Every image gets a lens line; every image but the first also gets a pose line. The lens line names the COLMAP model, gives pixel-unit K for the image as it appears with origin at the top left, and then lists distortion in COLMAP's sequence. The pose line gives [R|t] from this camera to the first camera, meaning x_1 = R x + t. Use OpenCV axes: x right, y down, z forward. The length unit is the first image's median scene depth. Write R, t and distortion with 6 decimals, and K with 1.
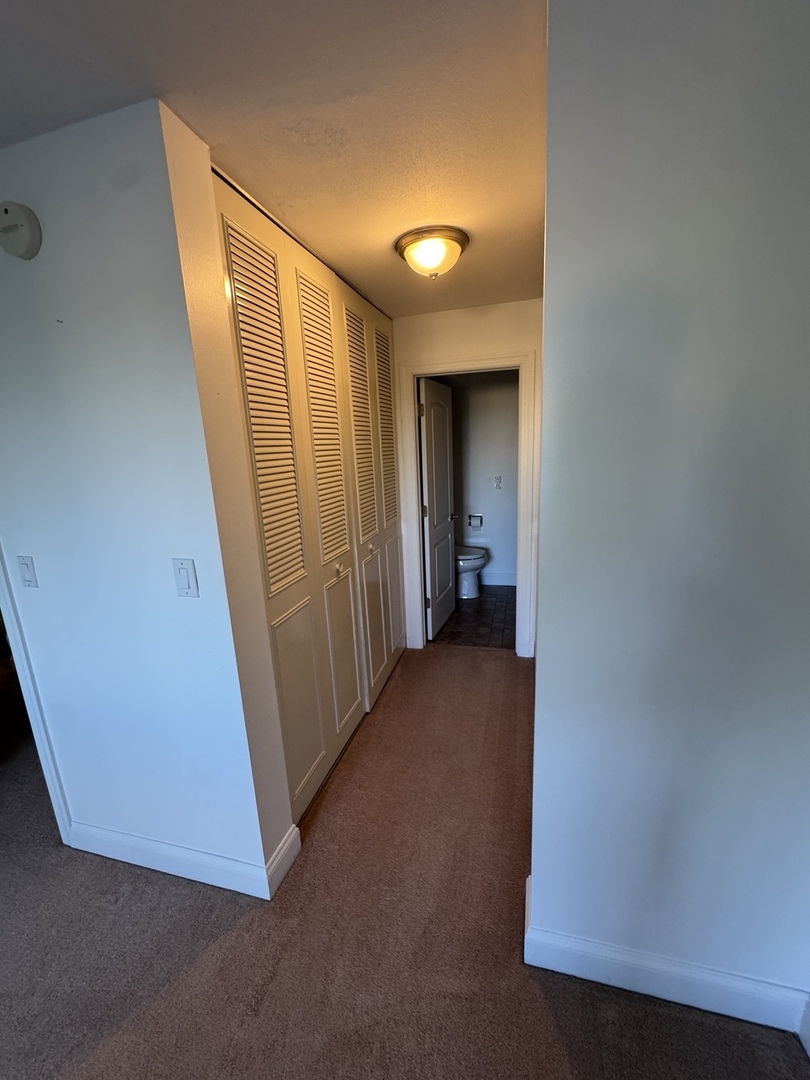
lens RADIAL K [[435.9, 0, 407.3], [0, 435.9, 542.7], [0, 0, 1]] dist [-0.004480, 0.001778]
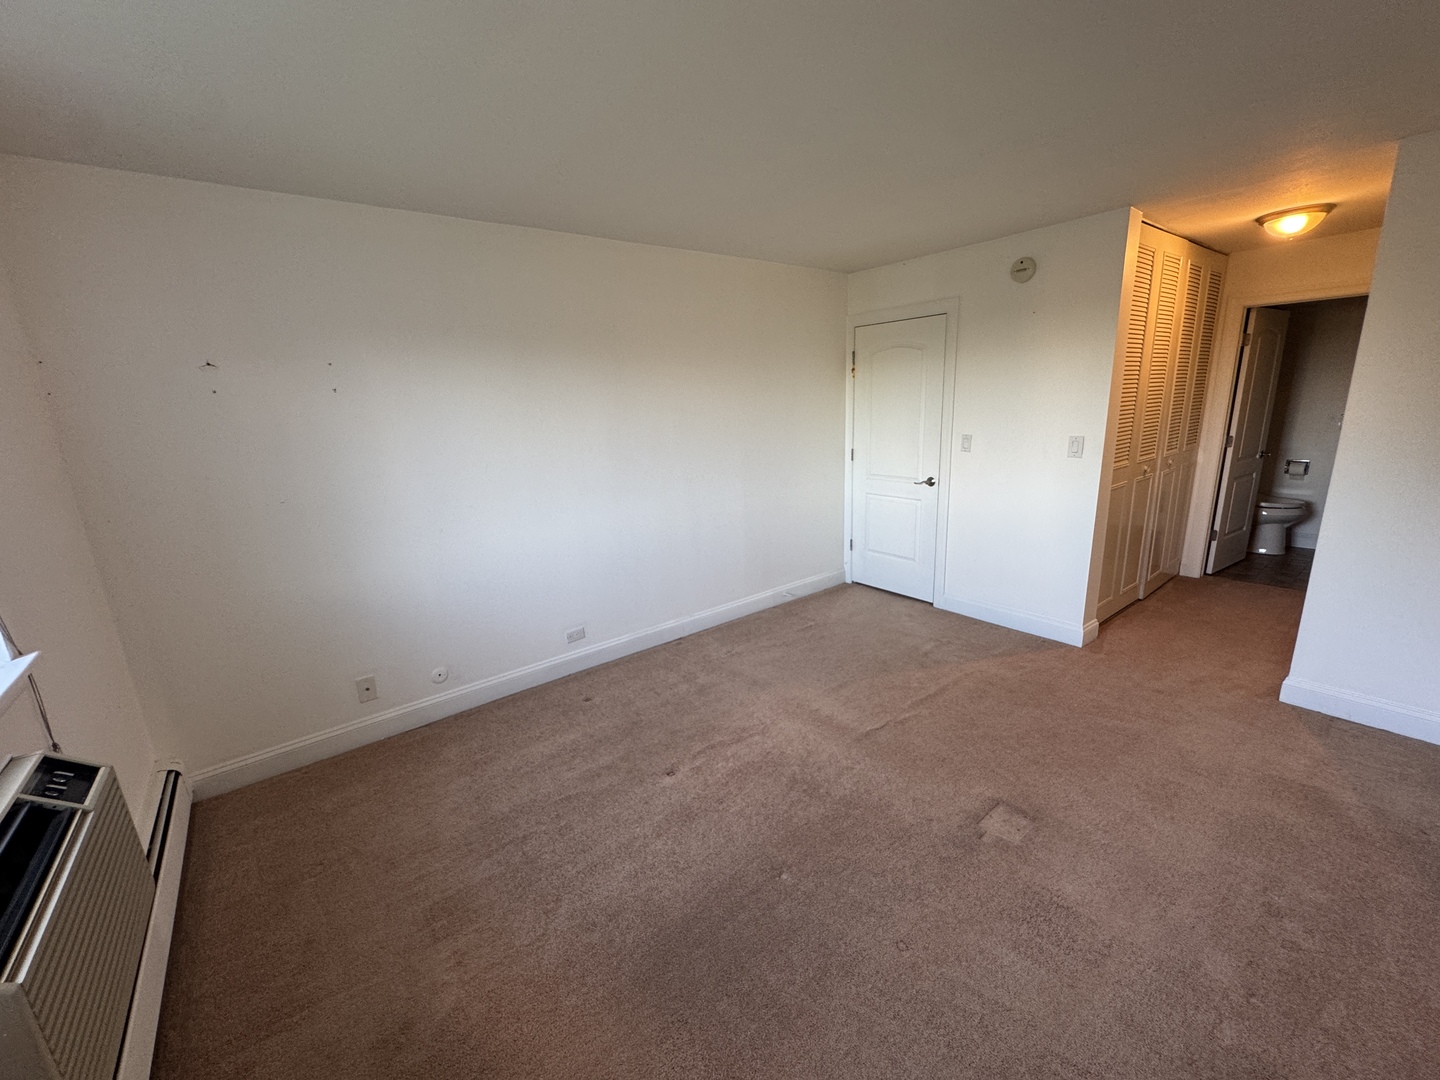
lens RADIAL K [[581.2, 0, 717.8], [0, 581.2, 537.1], [0, 0, 1]] dist [-0.004480, 0.001778]
pose [[0.801478, 0.151750, -0.578450, -0.096288], [-0.125526, 0.988410, 0.085375, 0.175415], [0.584702, 0.004185, 0.811238, -0.754195]]
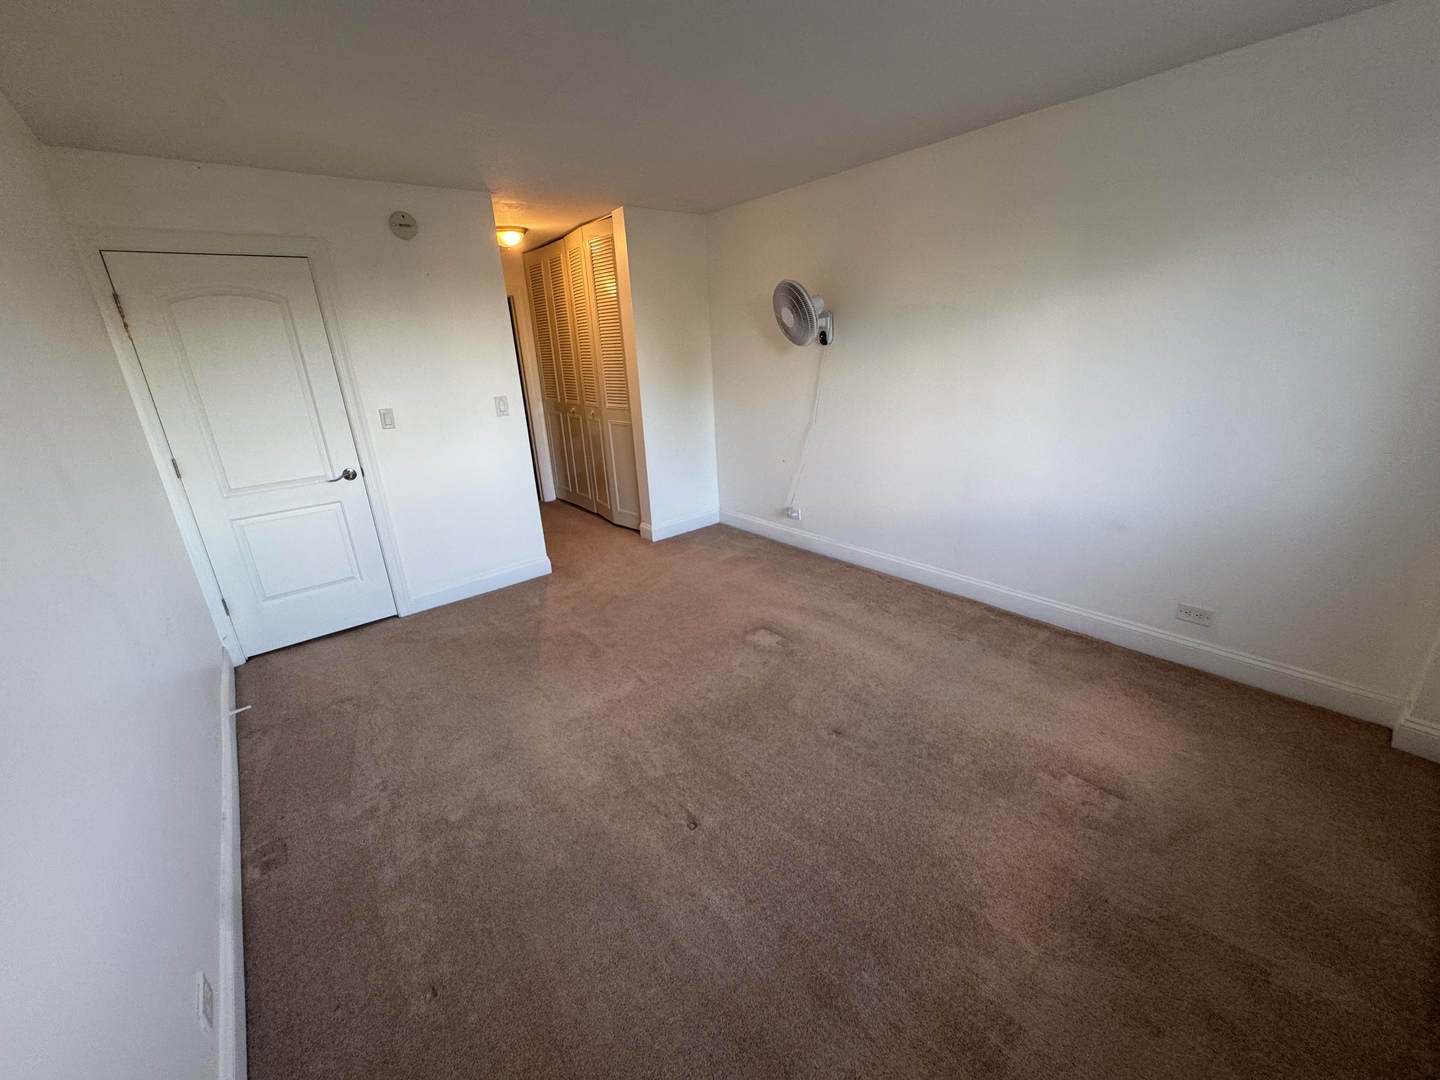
lens RADIAL K [[581.2, 0, 727.6], [0, 581.2, 545.1], [0, 0, 1]] dist [-0.004480, 0.001778]
pose [[0.570907, -0.256225, 0.780009, -0.880850], [0.197973, 0.964983, 0.172086, 0.180503], [-0.796788, 0.056176, 0.601641, -0.589994]]
